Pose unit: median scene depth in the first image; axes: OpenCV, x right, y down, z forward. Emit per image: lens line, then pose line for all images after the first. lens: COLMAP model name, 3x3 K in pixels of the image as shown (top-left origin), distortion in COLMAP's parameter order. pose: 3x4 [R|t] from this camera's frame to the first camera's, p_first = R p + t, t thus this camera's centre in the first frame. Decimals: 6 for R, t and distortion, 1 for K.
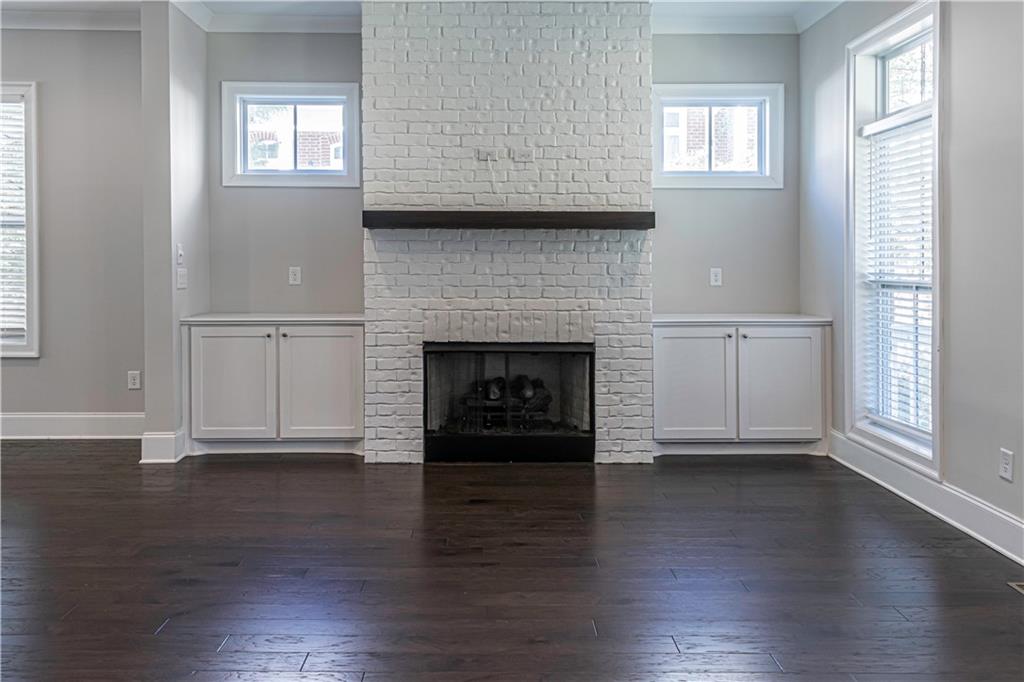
lens RADIAL K [[827.0, 0, 511.9], [0, 827.0, 303.9], [0, 0, 1]] dist [0.022040, 0.002297]
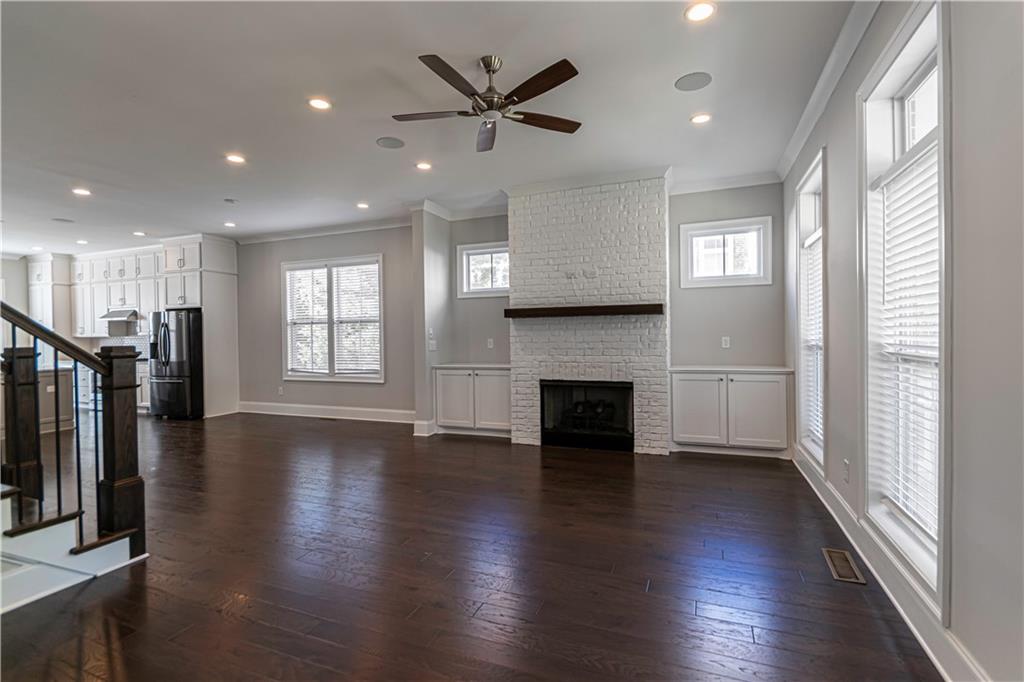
lens RADIAL K [[480.1, 0, 513.7], [0, 480.1, 363.5], [0, 0, 1]] dist [-0.000992, -0.000747]
pose [[0.923170, 0.007939, -0.384309, 0.247787], [-0.004344, 0.999938, 0.010222, 0.000195], [0.384367, -0.007767, 0.923148, -0.002266]]
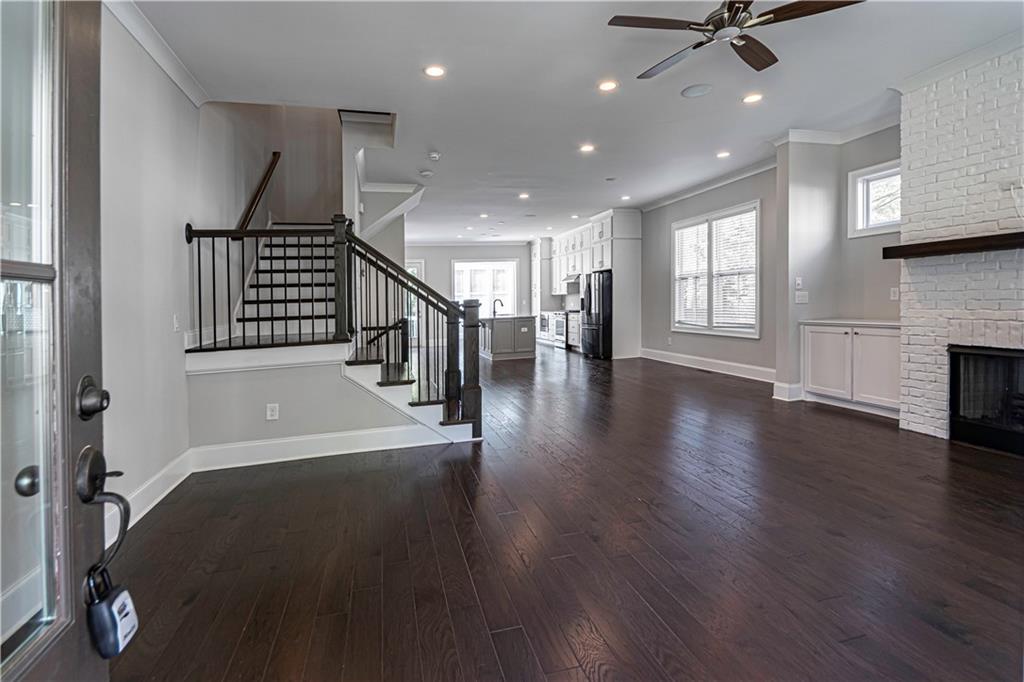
lens RADIAL K [[465.9, 0, 498.4], [0, 465.9, 325.2], [0, 0, 1]] dist [-0.001765, -0.001040]
pose [[0.249640, 0.039284, -0.967542, 0.410670], [-0.015539, 0.999211, 0.036561, 0.001515], [0.968214, 0.005908, 0.250053, 0.152359]]
